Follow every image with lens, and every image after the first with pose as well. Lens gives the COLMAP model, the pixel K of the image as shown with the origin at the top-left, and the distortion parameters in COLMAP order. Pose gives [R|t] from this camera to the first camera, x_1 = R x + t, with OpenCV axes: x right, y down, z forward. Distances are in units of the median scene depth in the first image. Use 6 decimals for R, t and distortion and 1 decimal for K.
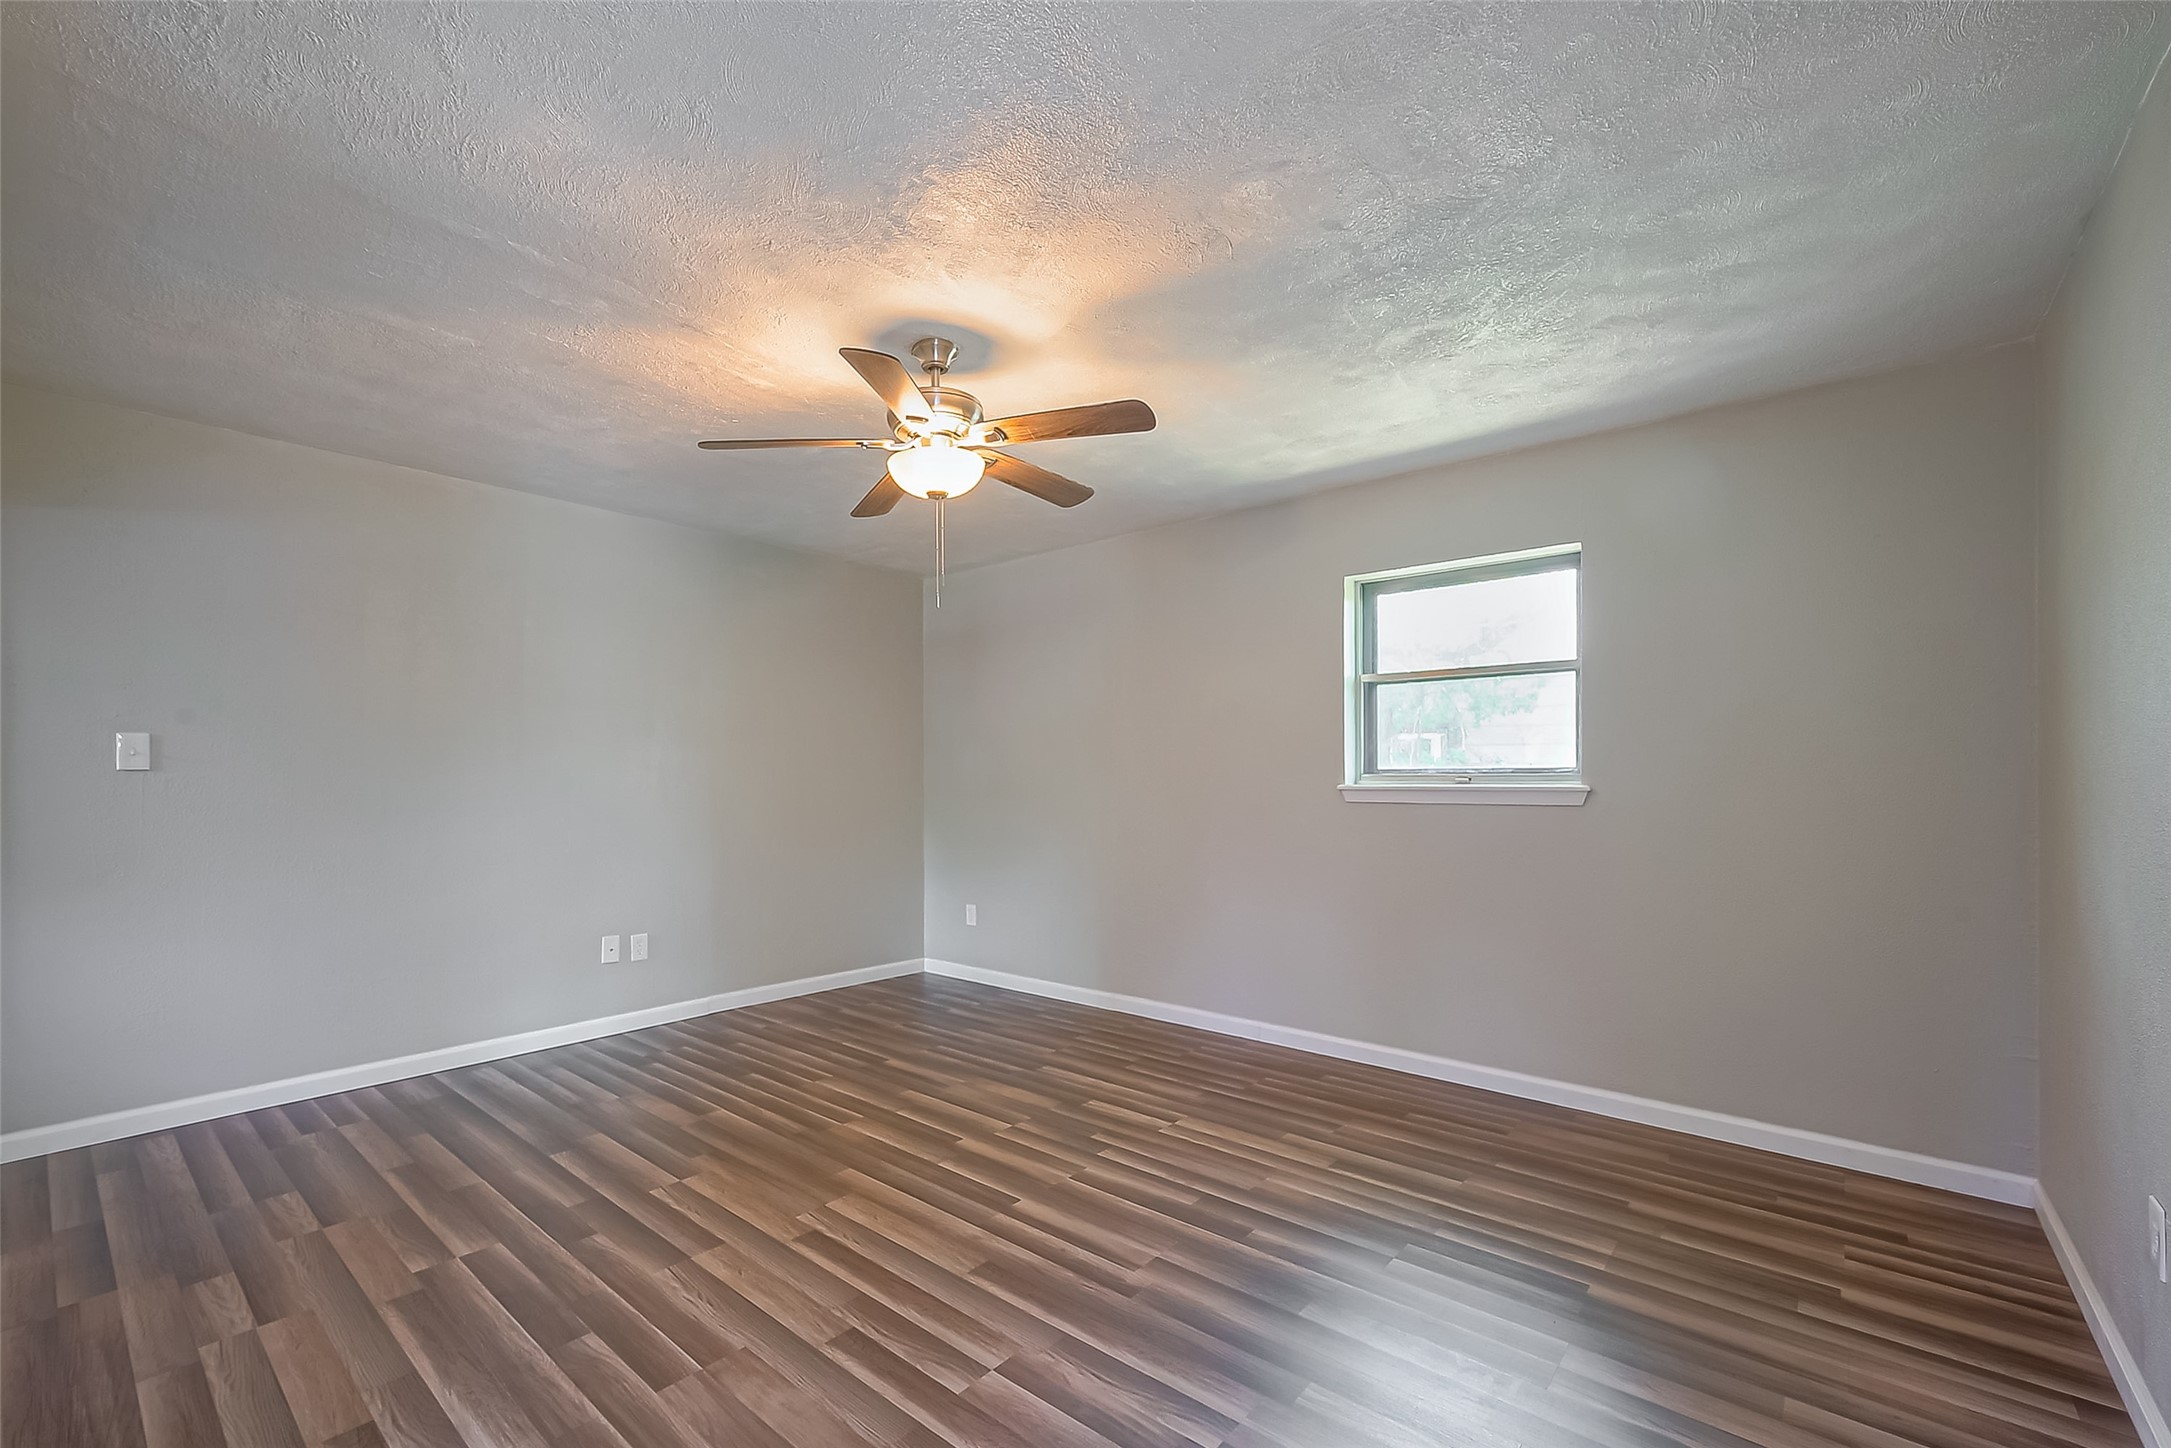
lens RADIAL K [[869.9, 0, 1117.7], [0, 869.9, 793.7], [0, 0, 1]] dist [0.002360, -0.000890]
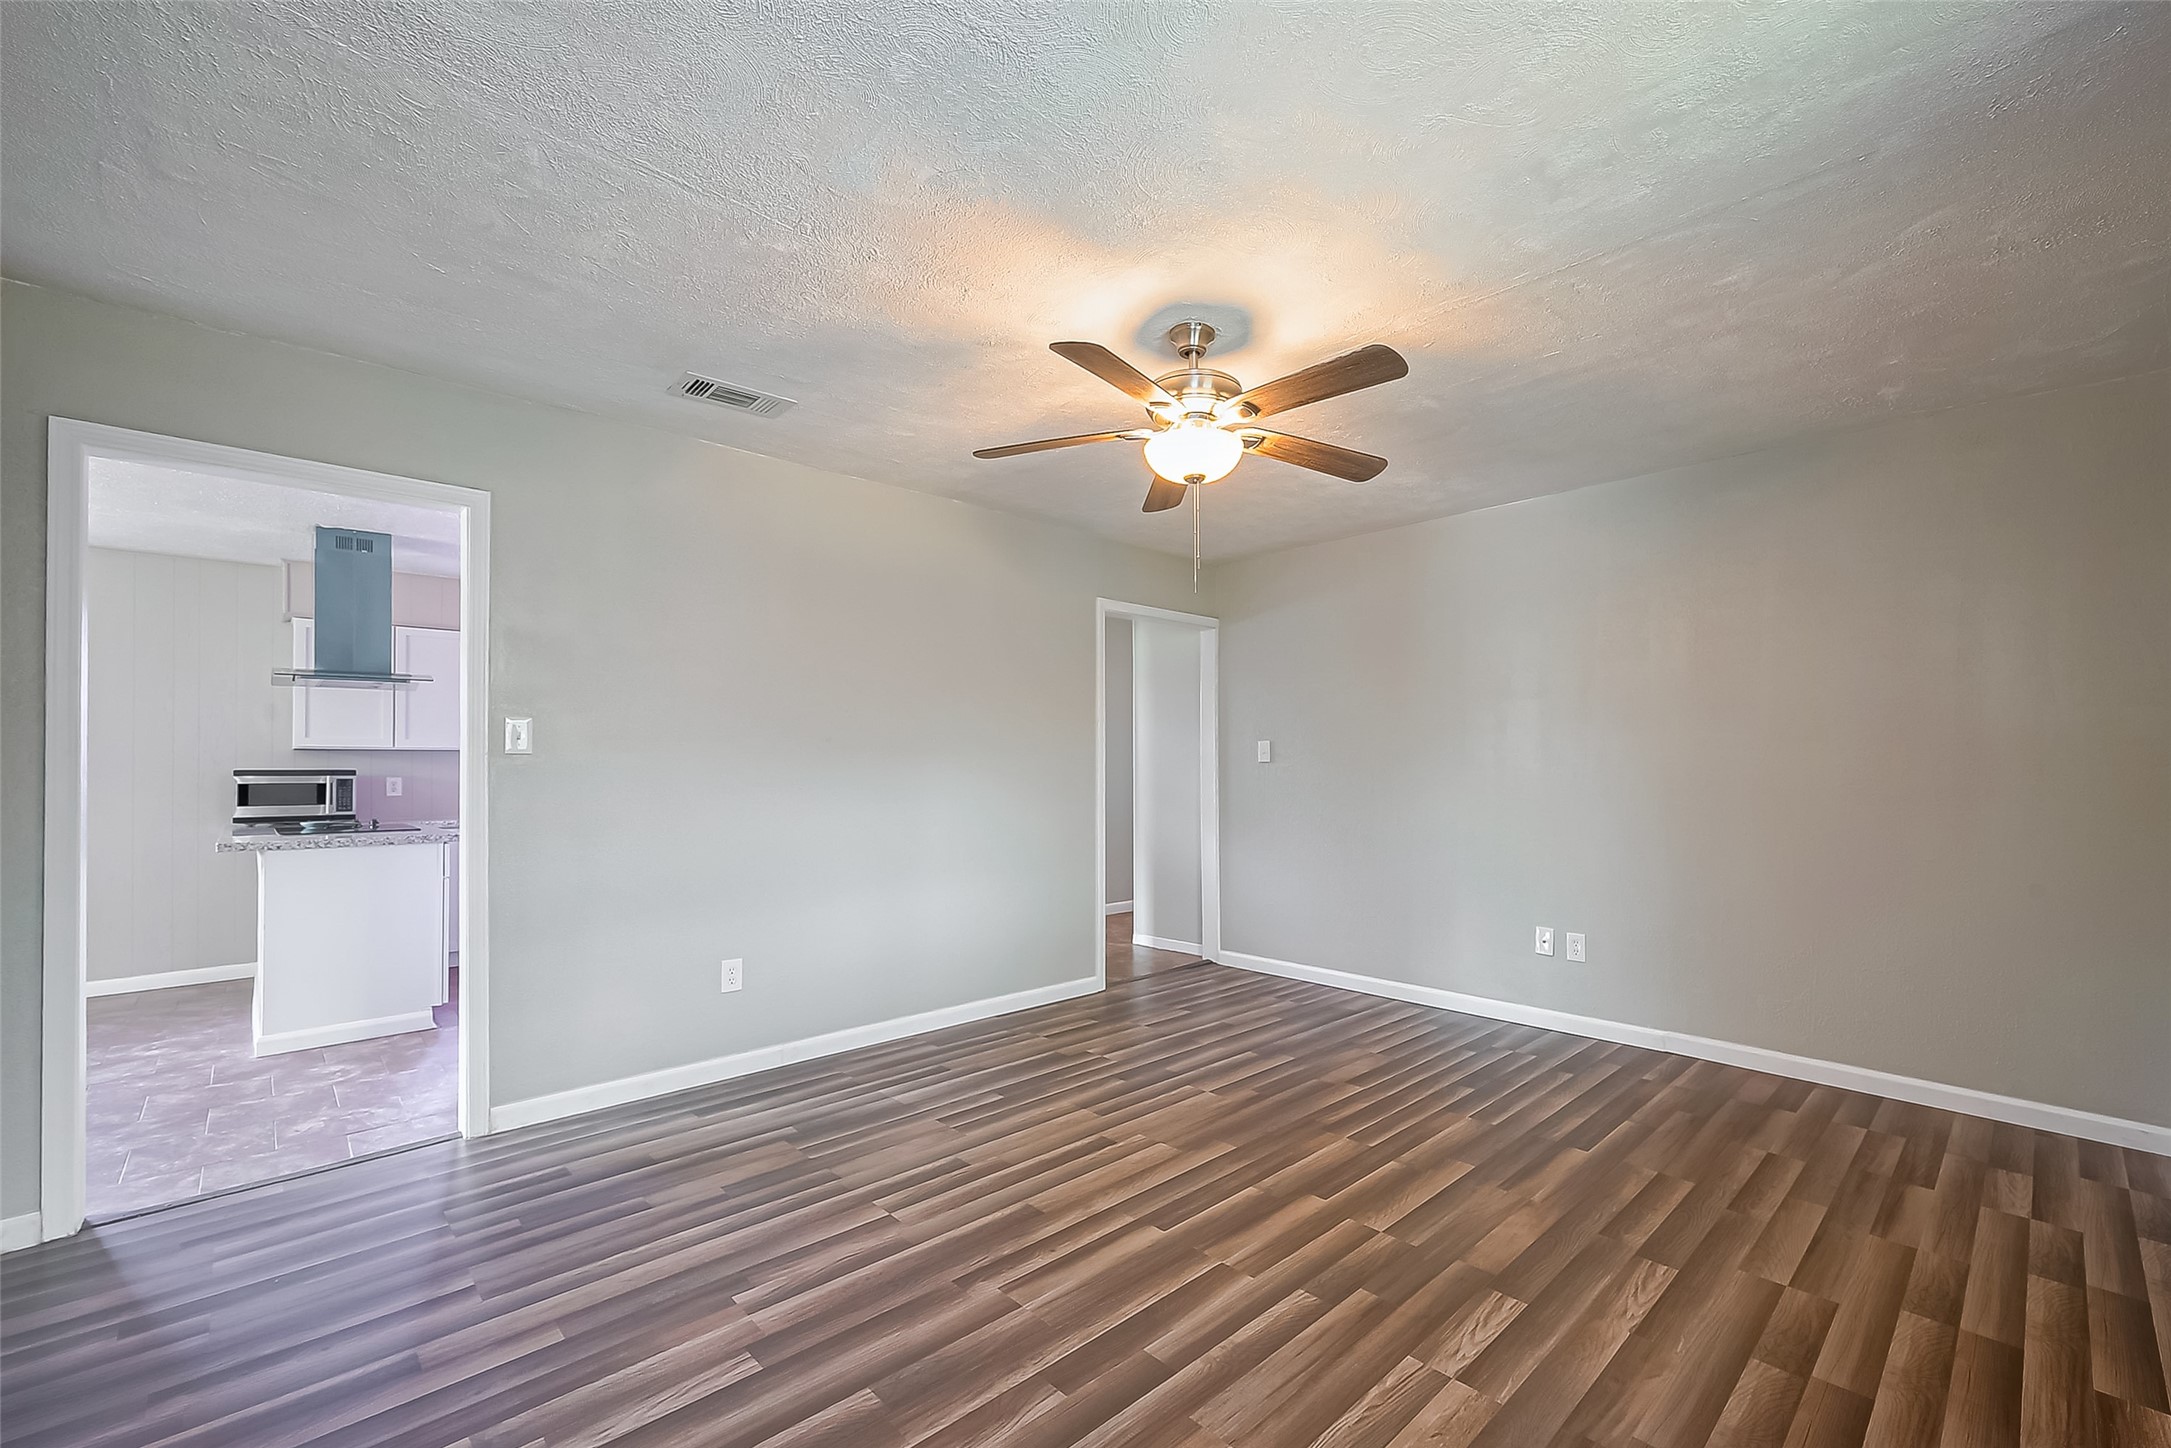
lens RADIAL K [[869.9, 0, 1047.6], [0, 869.9, 765.2], [0, 0, 1]] dist [0.002360, -0.000890]
pose [[-0.126516, -0.003801, -0.991957, 0.612393], [-0.017507, 0.999845, -0.001599, -0.010015], [0.991810, 0.017164, -0.126563, 0.751893]]
